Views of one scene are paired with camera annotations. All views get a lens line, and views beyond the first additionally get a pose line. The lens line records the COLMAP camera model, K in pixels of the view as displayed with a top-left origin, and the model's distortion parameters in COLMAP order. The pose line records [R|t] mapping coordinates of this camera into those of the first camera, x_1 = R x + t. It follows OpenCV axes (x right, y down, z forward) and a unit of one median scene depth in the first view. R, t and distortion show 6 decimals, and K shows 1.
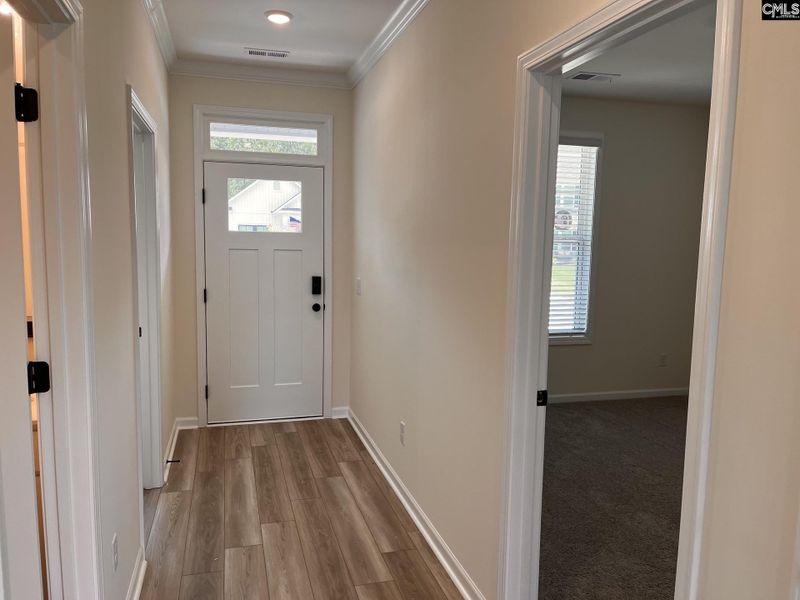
lens RADIAL K [[605.6, 0, 400.0], [0, 605.6, 301.4], [0, 0, 1]] dist [0.051954, -0.059853]
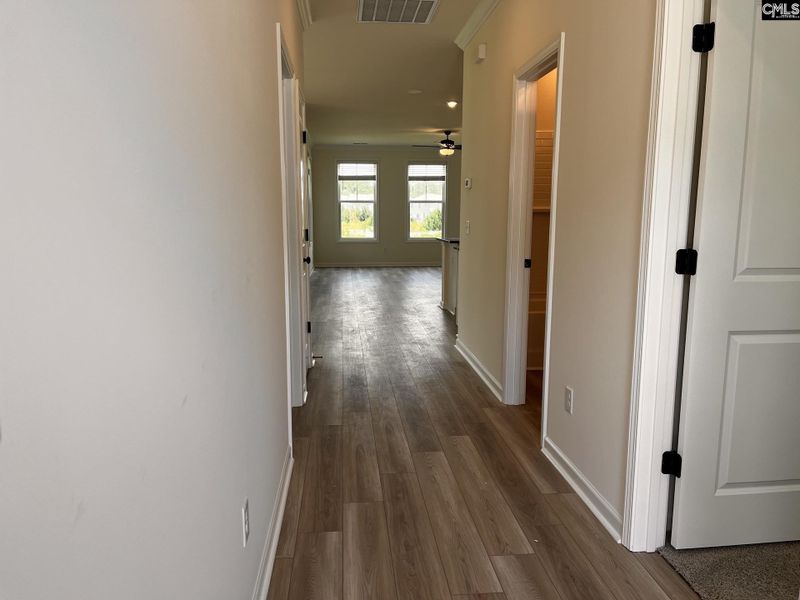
lens RADIAL K [[605.6, 0, 400.6], [0, 605.6, 306.6], [0, 0, 1]] dist [0.051954, -0.059853]
pose [[-0.982944, -0.049105, 0.177229, -0.249126], [-0.001351, 0.965596, 0.260044, -0.104168], [-0.183901, 0.255369, -0.949193, 1.748694]]
